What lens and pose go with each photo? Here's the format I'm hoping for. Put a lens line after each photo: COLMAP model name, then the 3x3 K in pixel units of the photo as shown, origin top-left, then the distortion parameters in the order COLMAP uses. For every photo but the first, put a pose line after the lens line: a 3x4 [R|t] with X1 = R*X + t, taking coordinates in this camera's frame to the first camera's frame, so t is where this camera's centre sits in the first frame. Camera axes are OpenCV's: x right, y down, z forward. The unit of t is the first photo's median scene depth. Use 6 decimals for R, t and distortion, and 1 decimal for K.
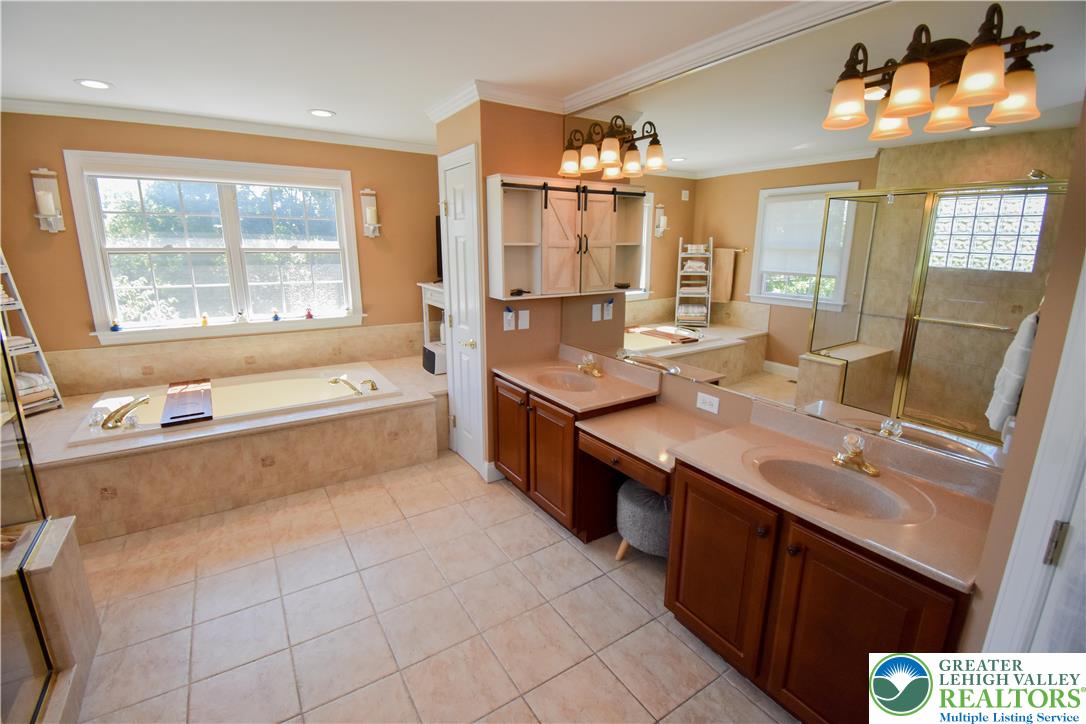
lens RADIAL K [[481.3, 0, 543.0], [0, 481.3, 362.0], [0, 0, 1]] dist [-0.000478, -0.014199]
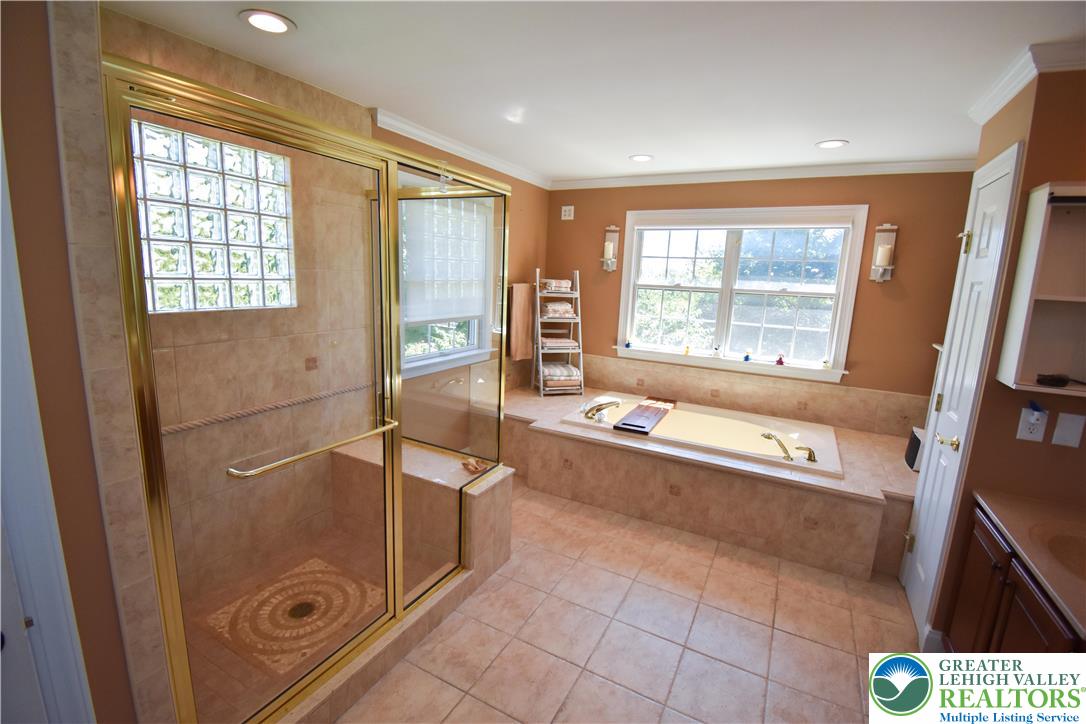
lens RADIAL K [[474.6, 0, 543.0], [0, 474.6, 362.0], [0, 0, 1]] dist [0.004765, -0.019157]
pose [[0.474351, 0.166505, -0.864446, 0.122954], [-0.239298, 0.969364, 0.055403, -0.046864], [0.847188, 0.180580, 0.499663, 0.186499]]
